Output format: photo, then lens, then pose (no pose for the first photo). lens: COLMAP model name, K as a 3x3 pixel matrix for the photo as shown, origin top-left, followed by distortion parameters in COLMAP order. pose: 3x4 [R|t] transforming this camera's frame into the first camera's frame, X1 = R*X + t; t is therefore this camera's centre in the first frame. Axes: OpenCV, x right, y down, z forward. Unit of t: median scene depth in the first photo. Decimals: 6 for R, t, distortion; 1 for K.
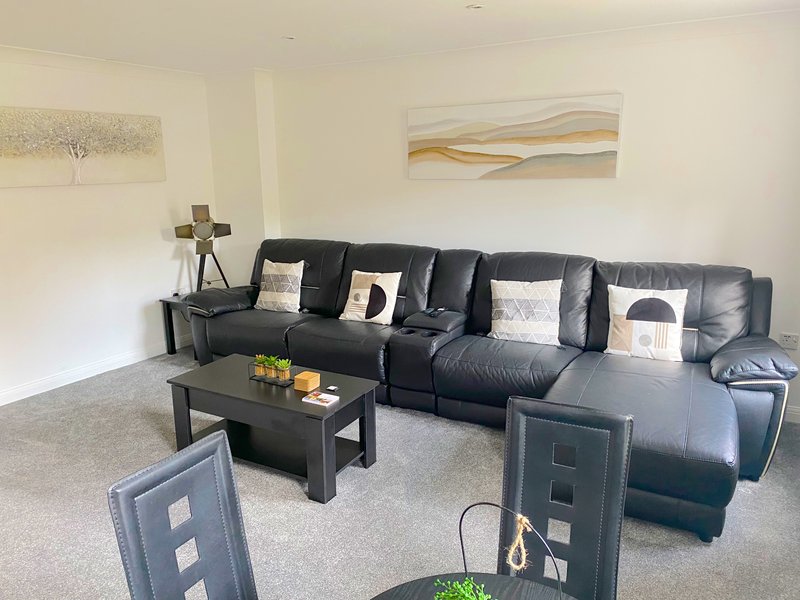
lens RADIAL K [[593.5, 0, 399.3], [0, 593.5, 304.2], [0, 0, 1]] dist [-0.004581, -0.001464]
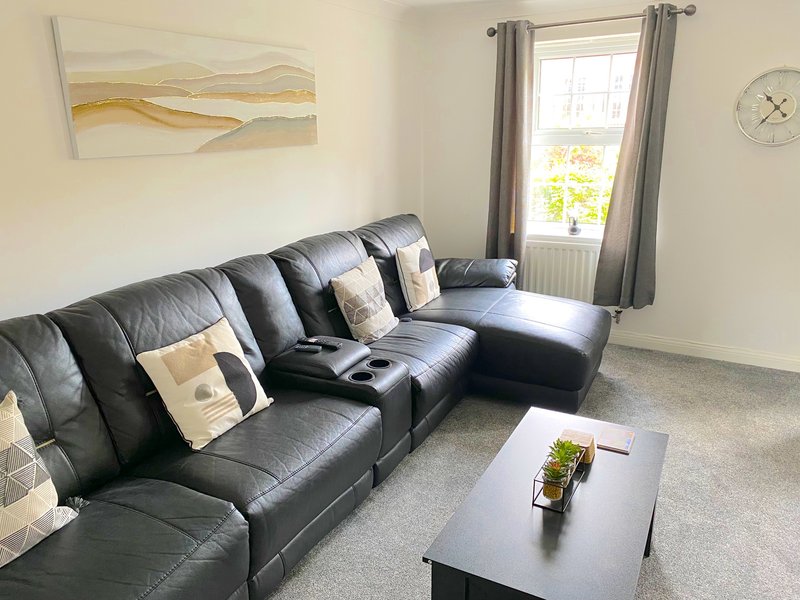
lens RADIAL K [[593.5, 0, 396.9], [0, 593.5, 299.1], [0, 0, 1]] dist [-0.004581, -0.001464]
pose [[0.029187, -0.273431, 0.961449, -0.550740], [0.233801, 0.937044, 0.259393, -0.185278], [-0.971846, 0.217217, 0.091278, 0.792954]]
